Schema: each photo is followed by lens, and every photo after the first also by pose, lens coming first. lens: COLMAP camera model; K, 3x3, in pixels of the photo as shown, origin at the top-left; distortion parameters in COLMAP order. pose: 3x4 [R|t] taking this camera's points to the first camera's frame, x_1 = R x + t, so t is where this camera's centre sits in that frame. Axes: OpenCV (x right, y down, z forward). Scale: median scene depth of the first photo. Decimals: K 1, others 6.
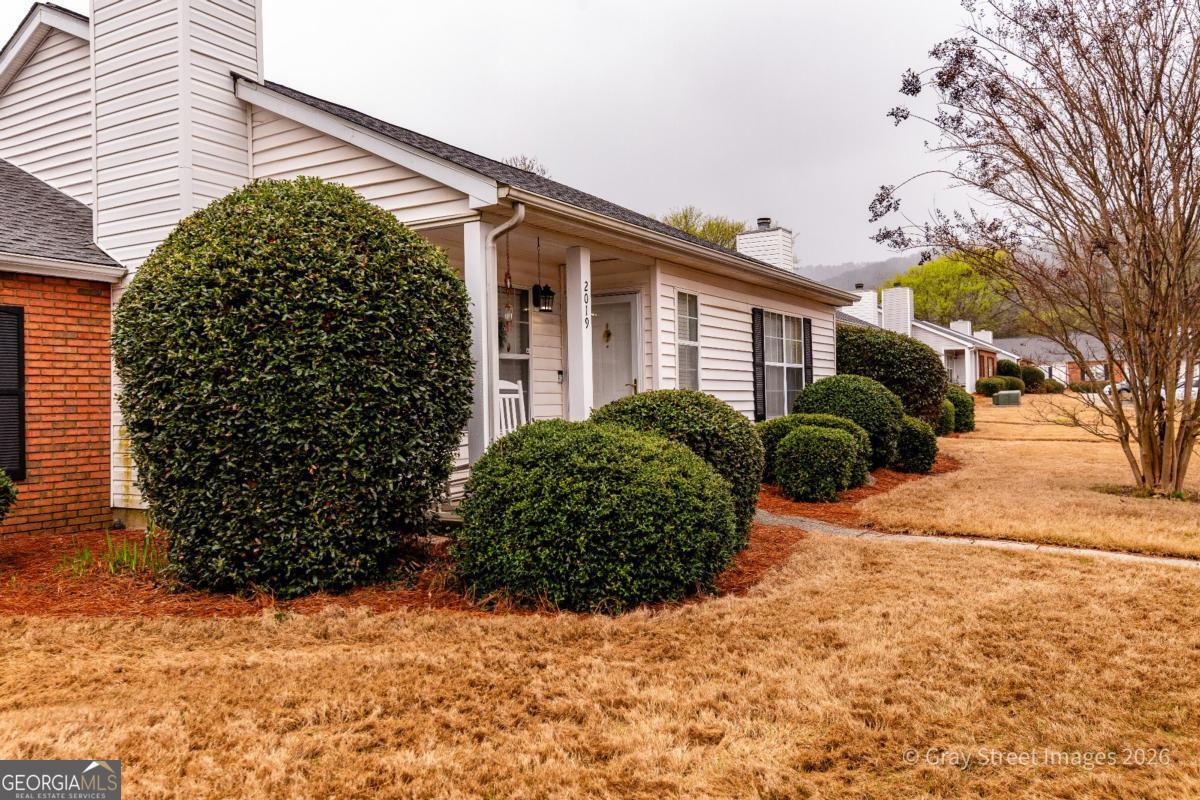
lens RADIAL K [[910.9, 0, 600.4], [0, 910.9, 399.1], [0, 0, 1]] dist [-0.002410, -0.000010]
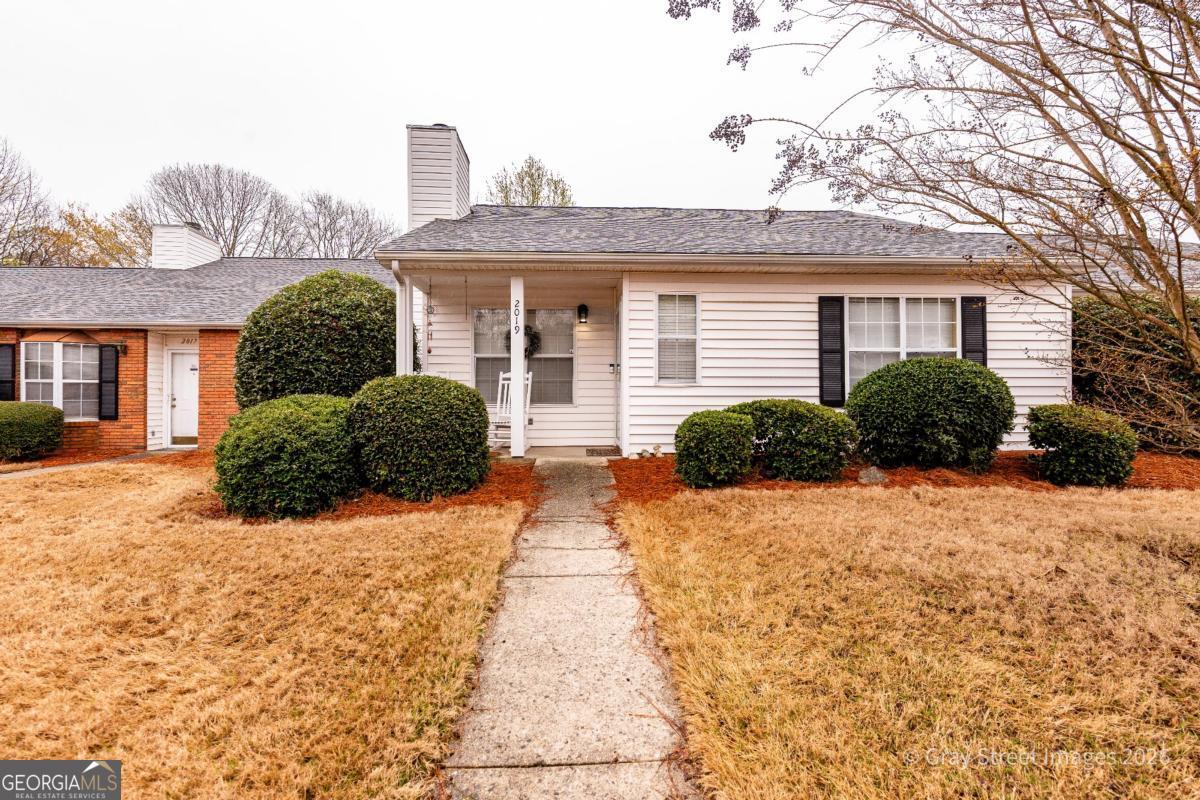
lens RADIAL K [[516.6, 0, 600.8], [0, 516.6, 397.7], [0, 0, 1]] dist [0.002440, -0.000023]
pose [[0.554362, 0.014976, -0.832141, 0.586762], [-0.005019, 0.999880, 0.014652, 0.008186], [0.832260, -0.003946, 0.554371, 0.532399]]
